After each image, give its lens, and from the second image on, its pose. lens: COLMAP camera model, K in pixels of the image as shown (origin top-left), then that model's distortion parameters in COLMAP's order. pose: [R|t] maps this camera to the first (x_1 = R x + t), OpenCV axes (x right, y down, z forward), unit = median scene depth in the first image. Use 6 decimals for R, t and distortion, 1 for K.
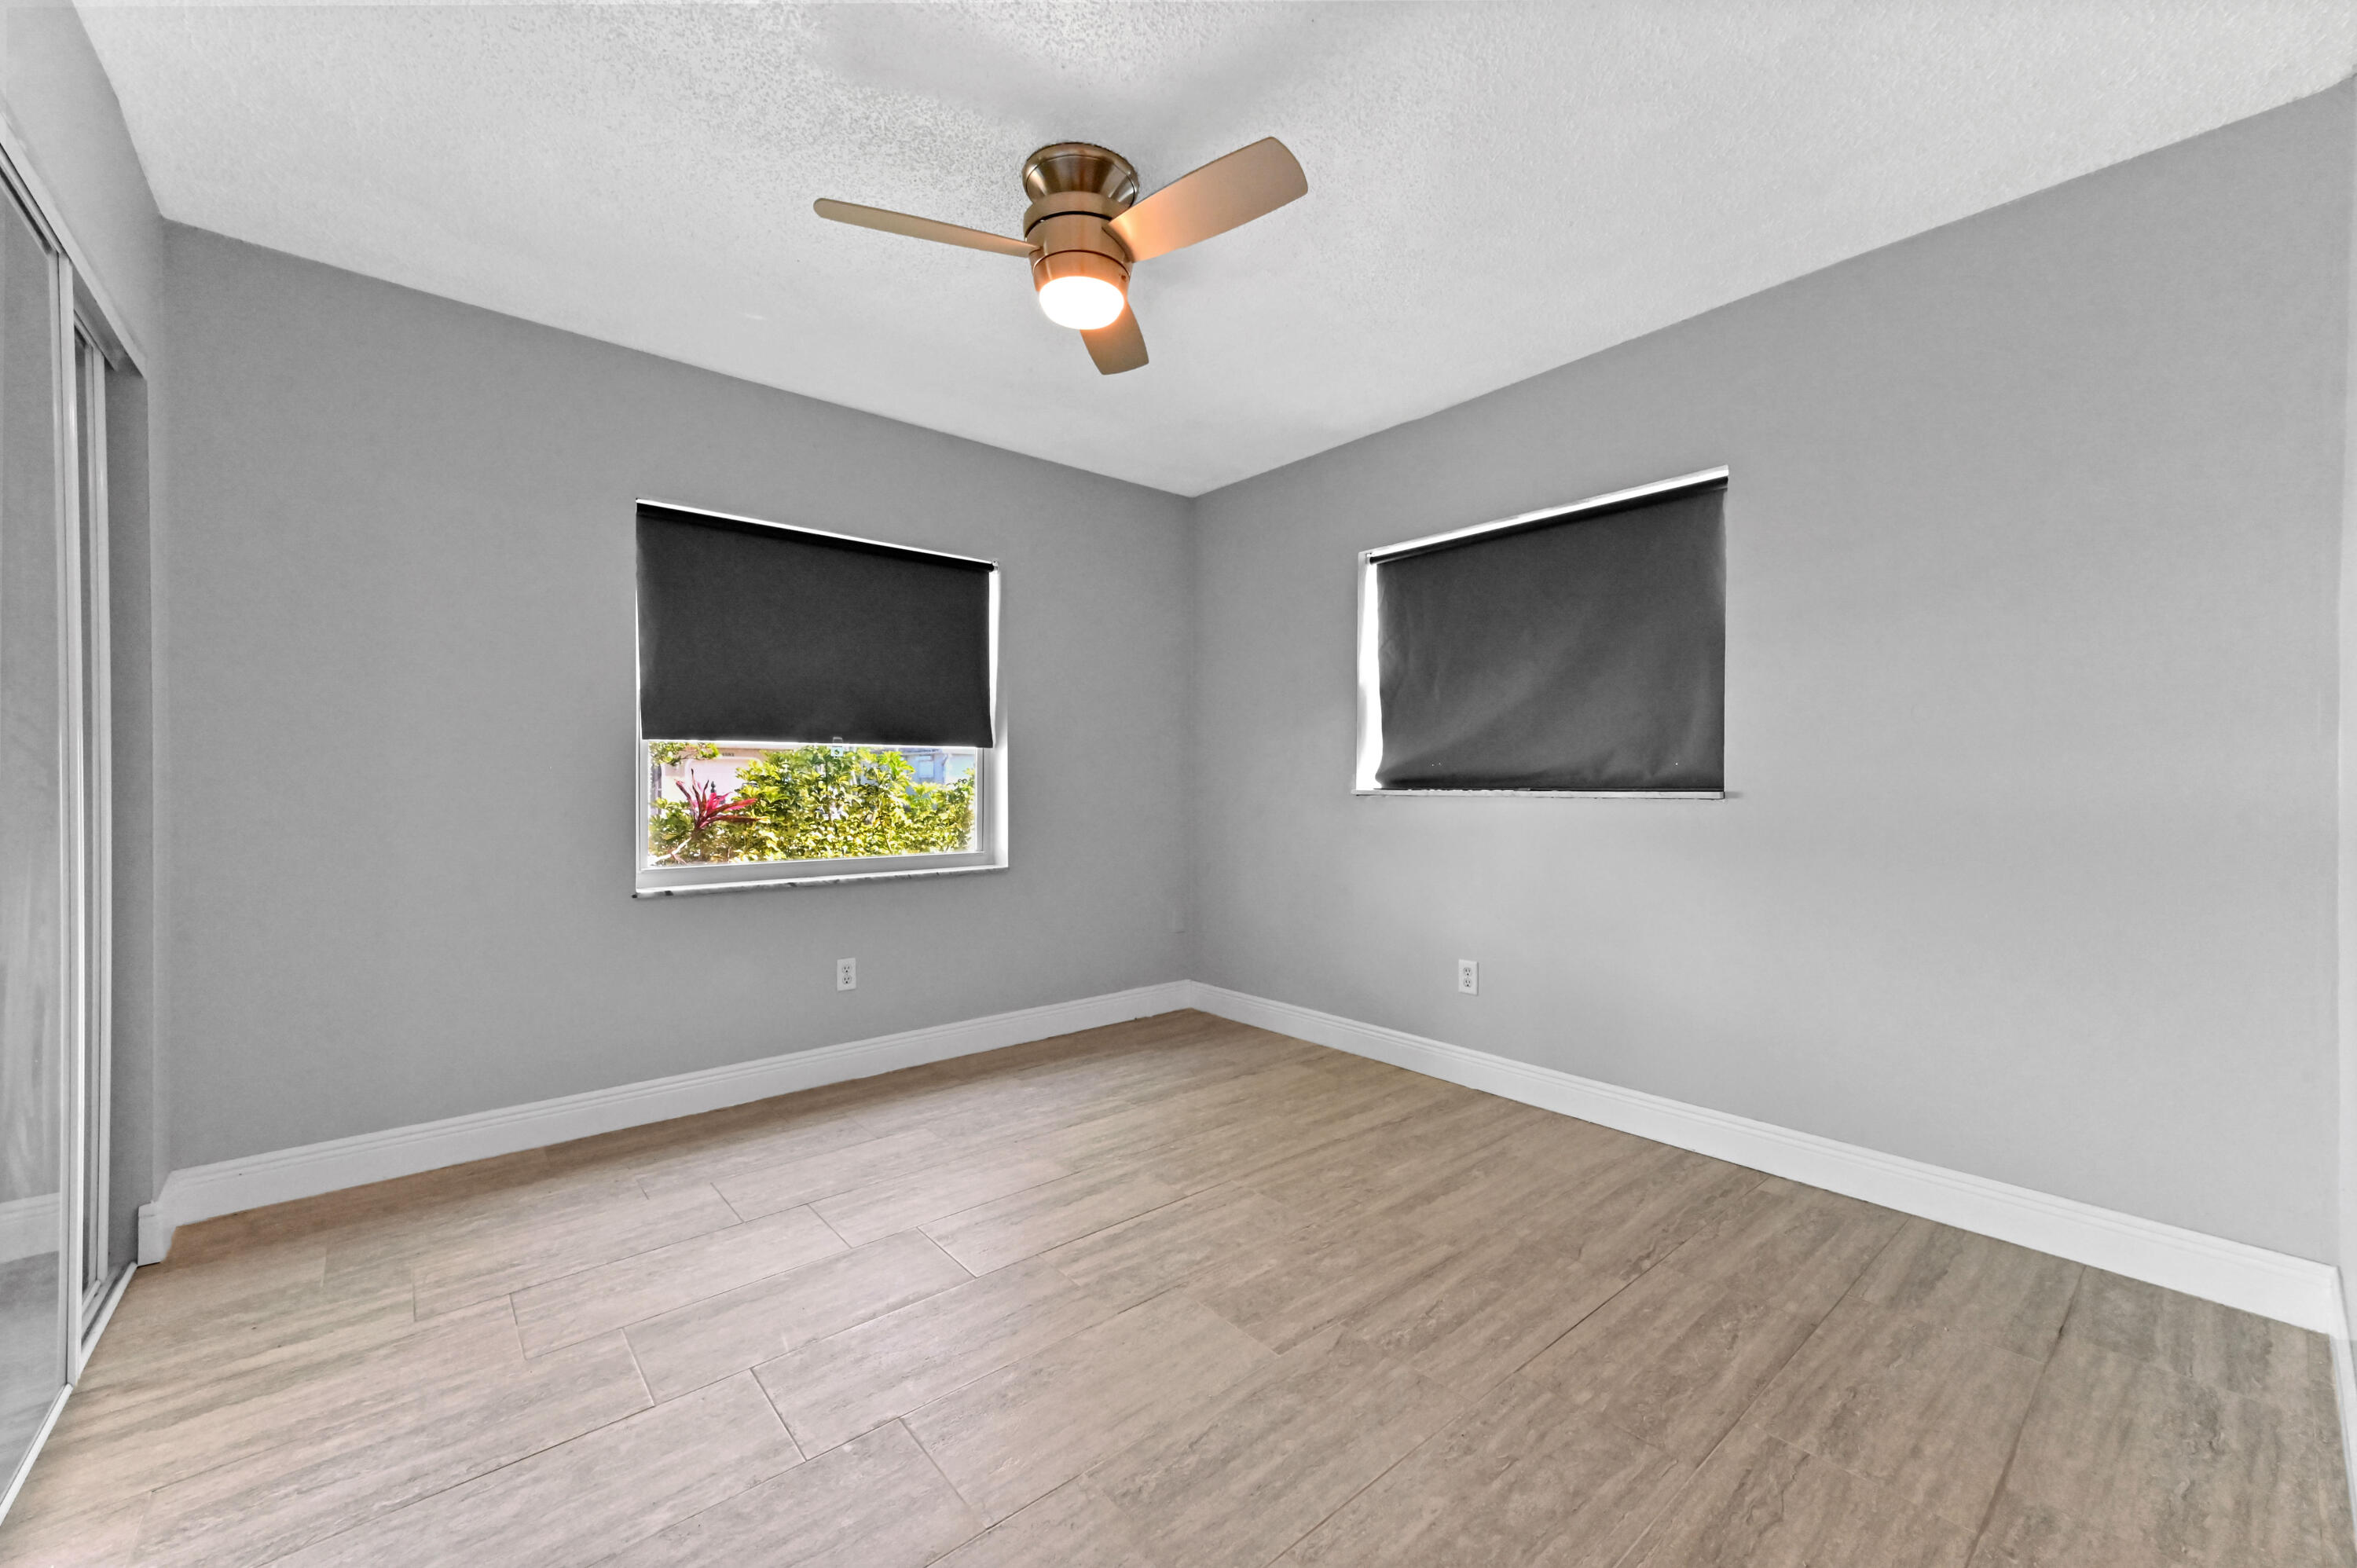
lens RADIAL K [[931.7, 0, 1165.1], [0, 931.7, 779.6], [0, 0, 1]] dist [0.014737, 0.001038]
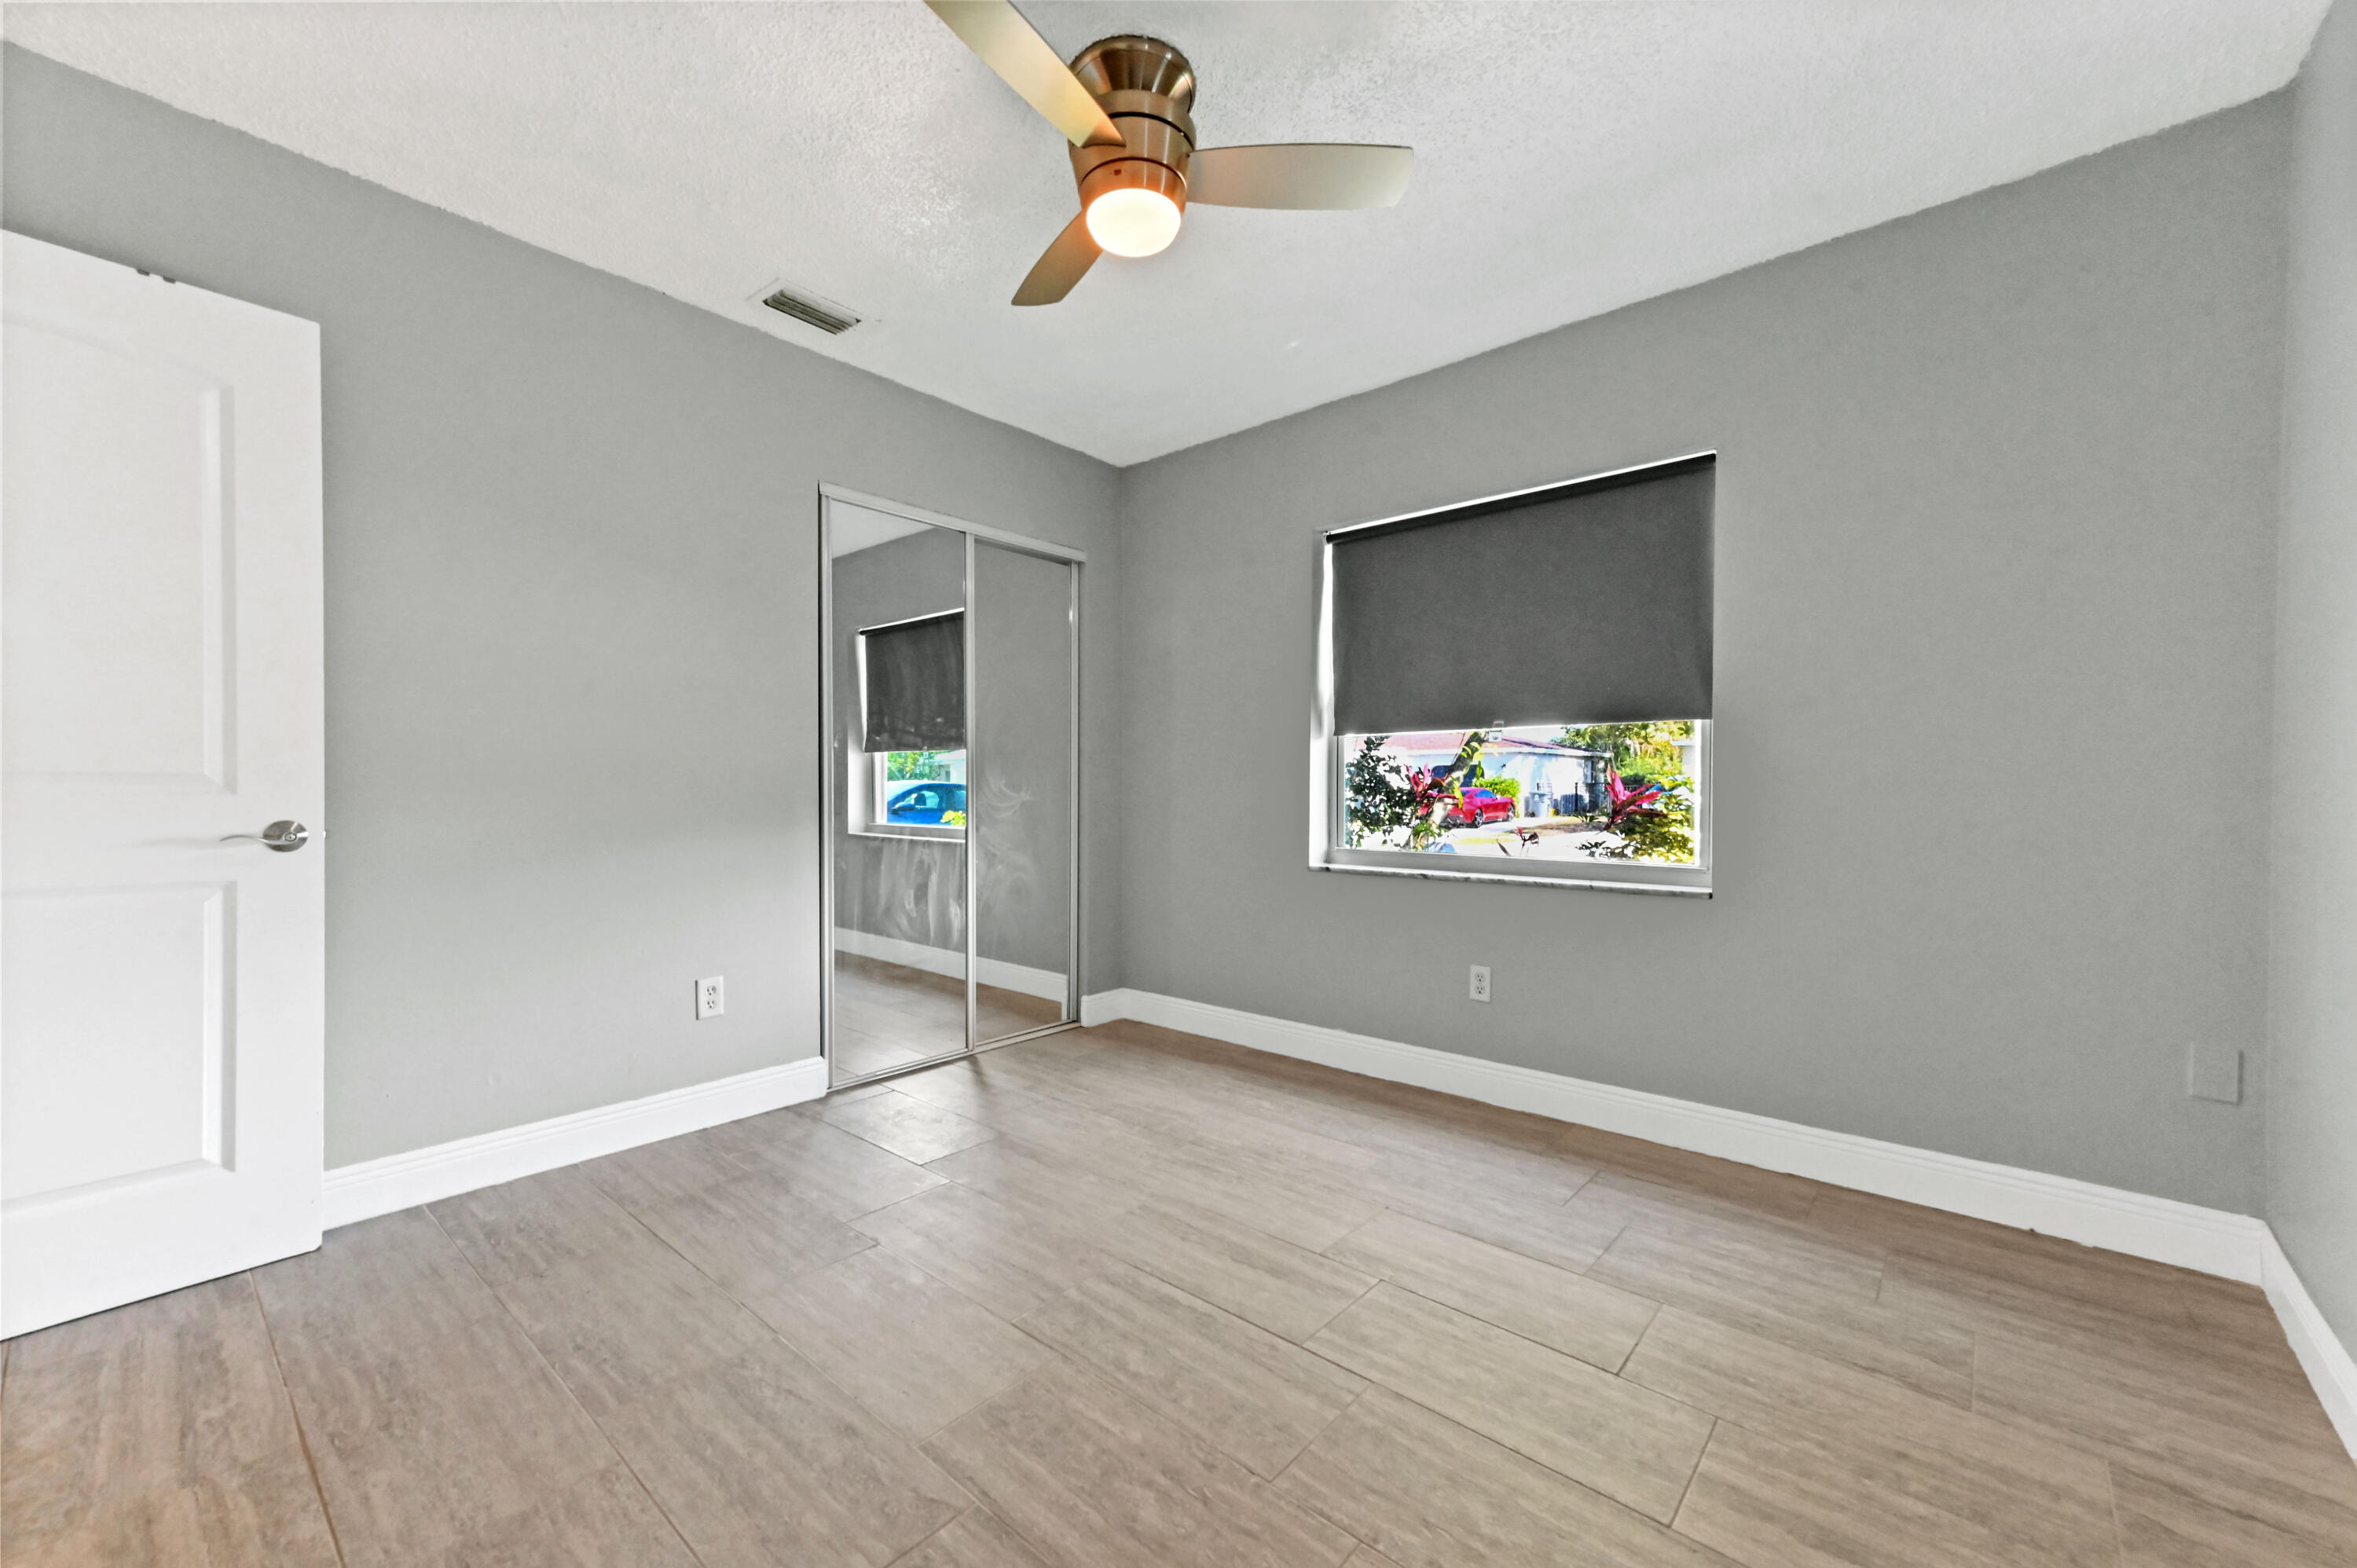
lens RADIAL K [[931.7, 0, 1177.9], [0, 931.7, 783.5], [0, 0, 1]] dist [0.014737, 0.001038]
pose [[0.144241, -0.002353, -0.989540, 0.594882], [0.001672, 0.999996, -0.002134, 0.019611], [0.989541, -0.001346, 0.144244, 0.675978]]
